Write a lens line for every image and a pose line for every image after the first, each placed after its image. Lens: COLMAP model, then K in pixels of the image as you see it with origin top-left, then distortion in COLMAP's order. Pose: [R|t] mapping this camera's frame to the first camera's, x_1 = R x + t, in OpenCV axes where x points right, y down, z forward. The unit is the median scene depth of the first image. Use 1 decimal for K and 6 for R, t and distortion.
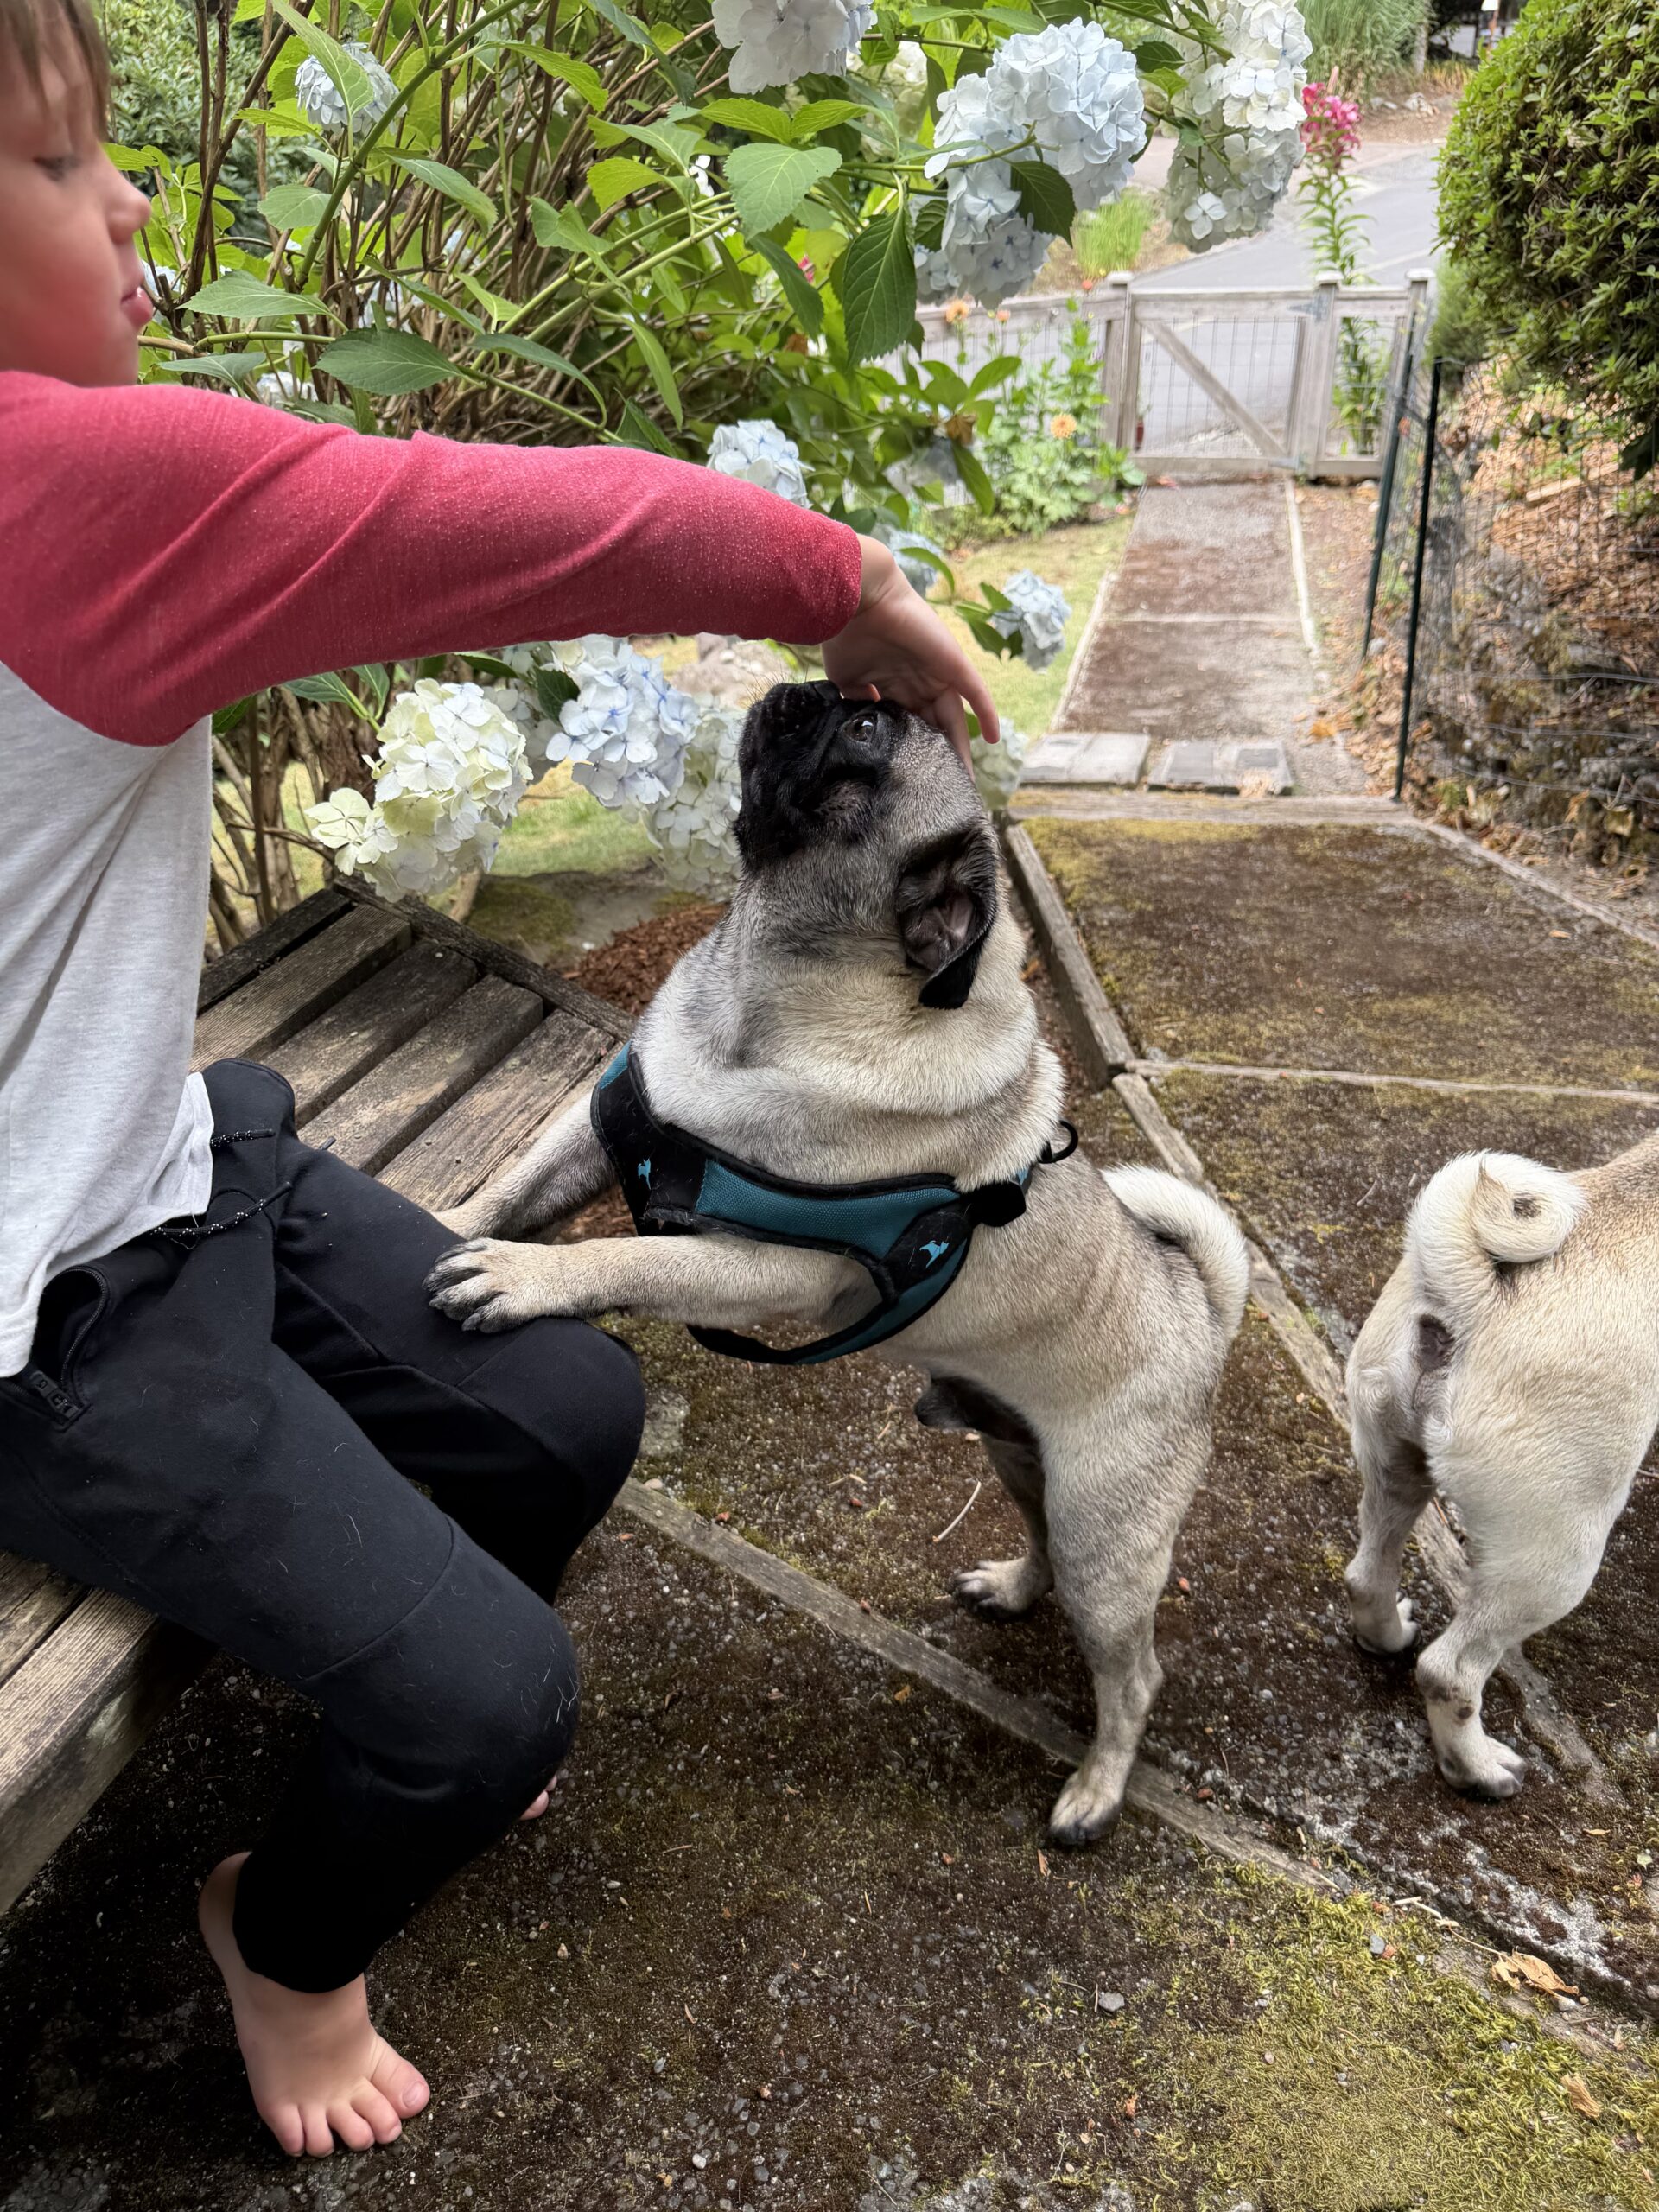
lens RADIAL K [[1500.7, 0, 836.5], [0, 1500.7, 1088.7], [0, 0, 1]] dist [0.014947, -0.022336]
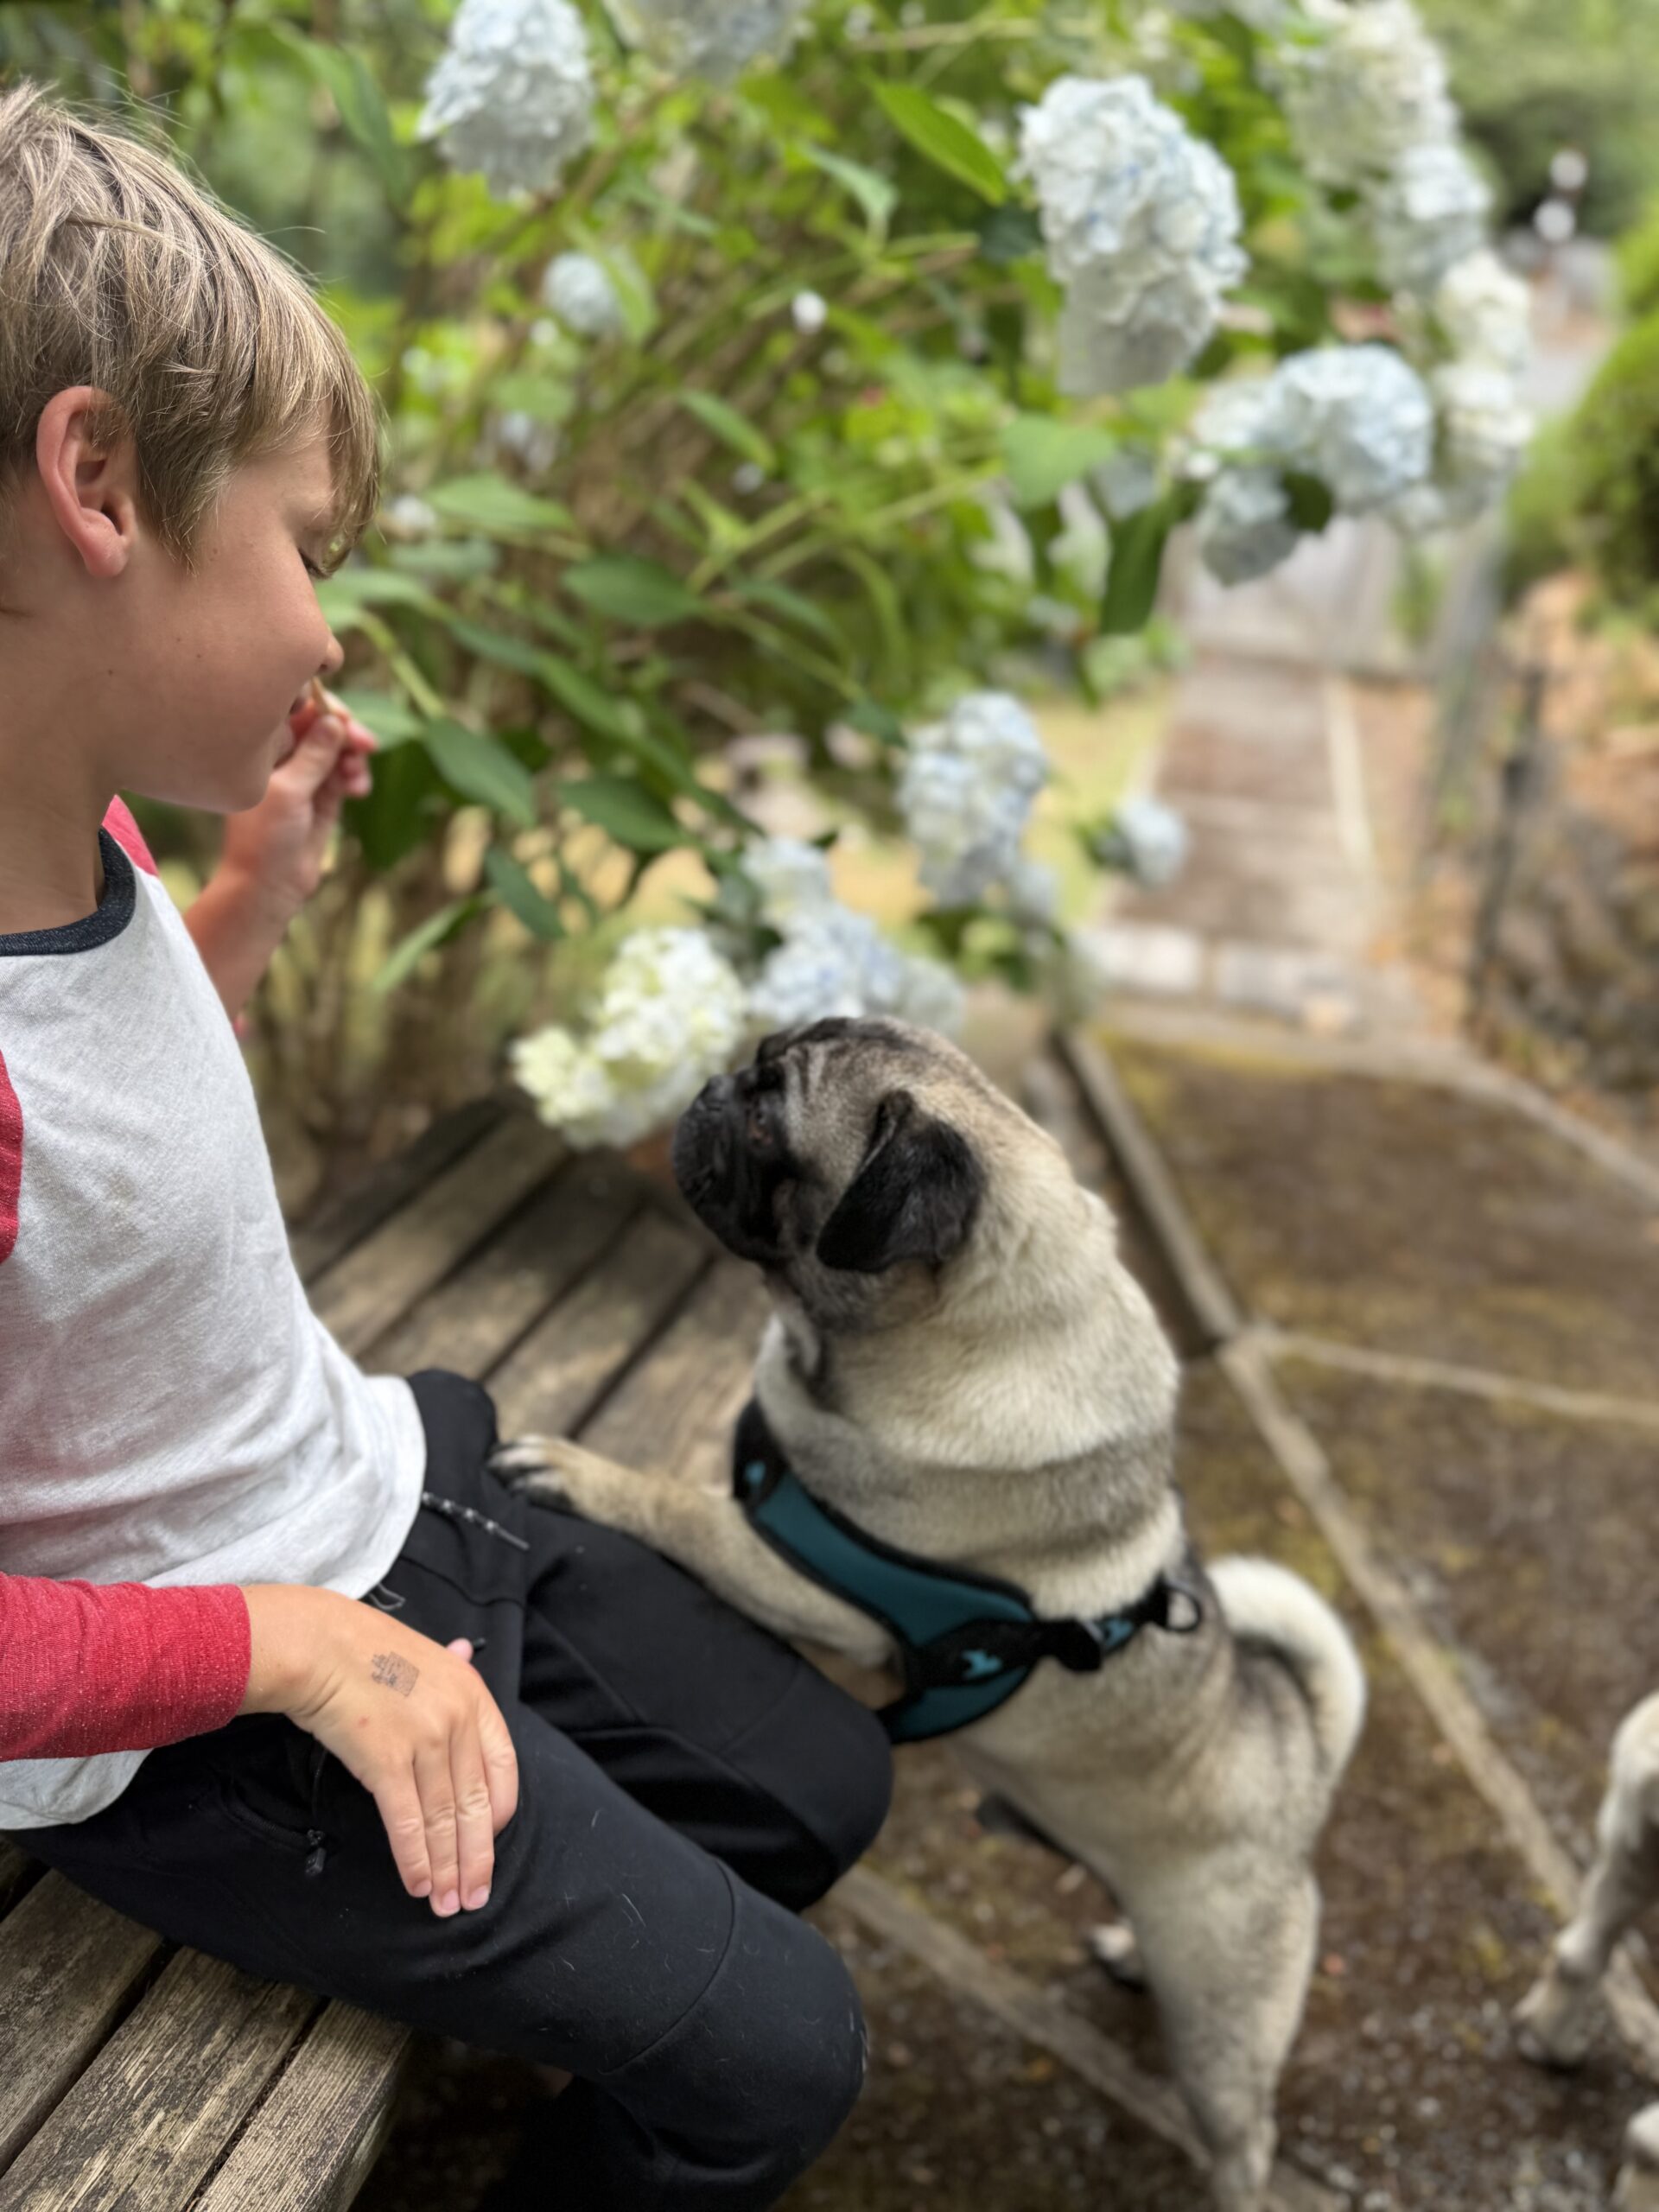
lens RADIAL K [[1600.0, 0, 825.8], [0, 1600.0, 1100.1], [0, 0, 1]] dist [-0.020059, 0.001161]
pose [[0.993123, 0.114806, 0.022955, -0.152459], [-0.112587, 0.990271, -0.081778, -0.078796], [-0.032120, 0.078631, 0.996386, -0.008052]]
